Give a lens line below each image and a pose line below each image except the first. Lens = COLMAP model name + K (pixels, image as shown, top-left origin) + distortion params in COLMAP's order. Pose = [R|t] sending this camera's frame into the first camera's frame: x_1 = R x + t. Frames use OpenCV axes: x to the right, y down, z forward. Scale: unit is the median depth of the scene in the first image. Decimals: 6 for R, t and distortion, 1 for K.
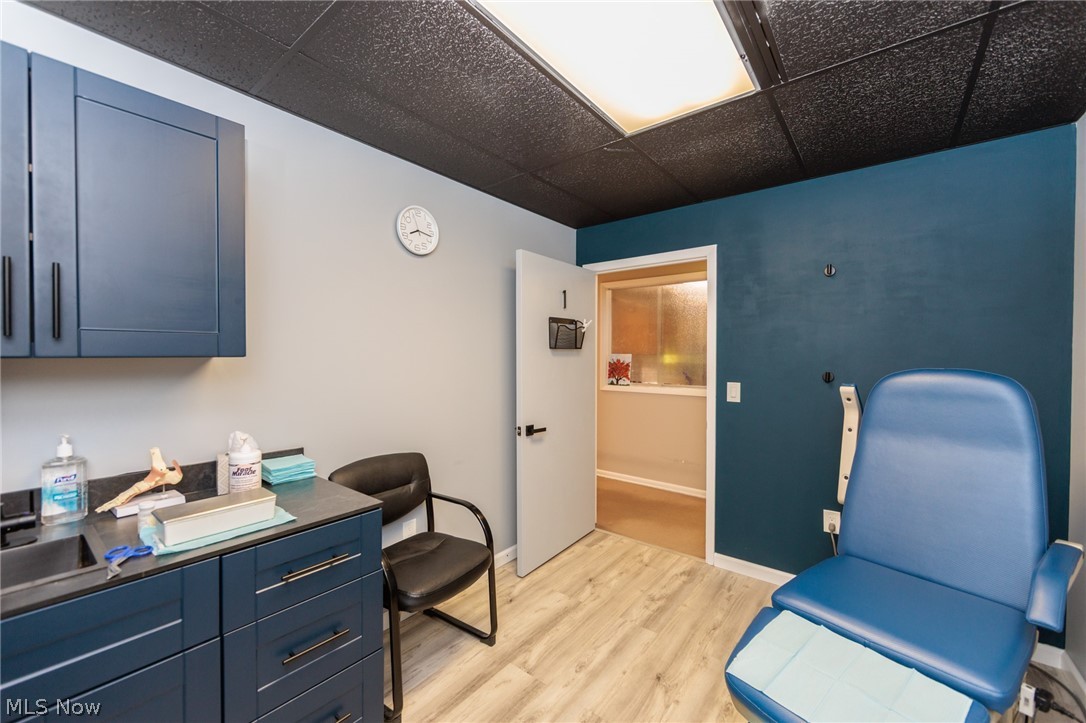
lens RADIAL K [[425.8, 0, 542.8], [0, 425.8, 361.0], [0, 0, 1]] dist [-0.006774, -0.000119]
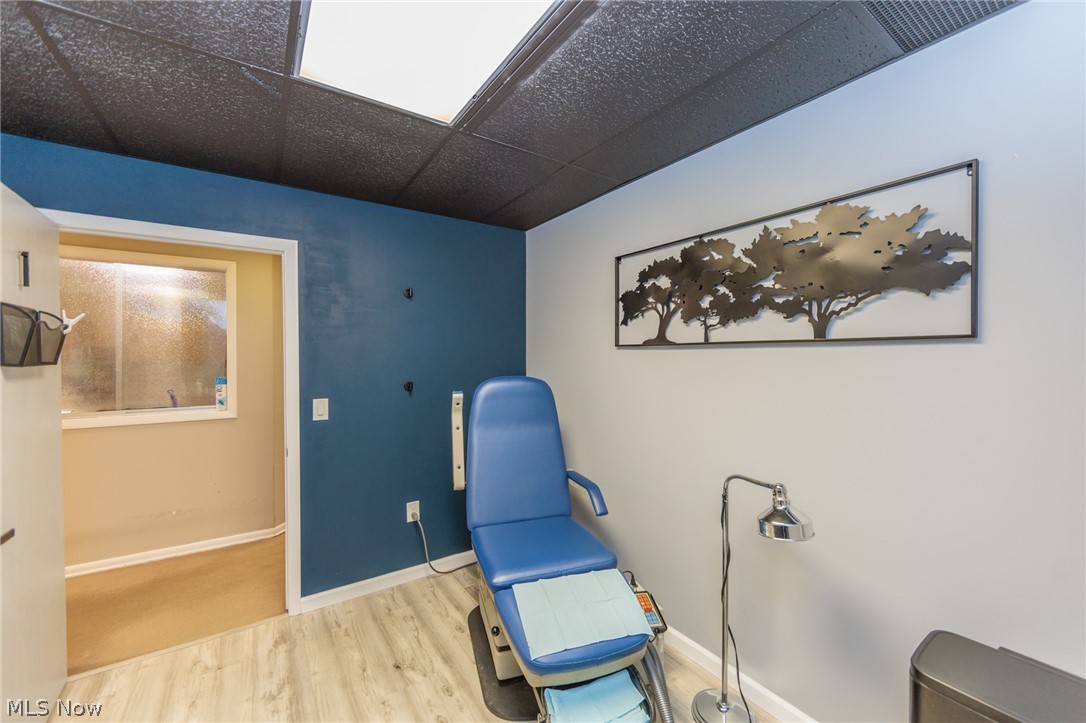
lens RADIAL K [[425.8, 0, 541.8], [0, 425.8, 361.0], [0, 0, 1]] dist [-0.006774, -0.000119]
pose [[0.299753, -0.016279, 0.953878, -0.298259], [0.021971, 0.999707, 0.010157, -0.031409], [-0.953764, 0.017913, 0.300023, 0.305041]]
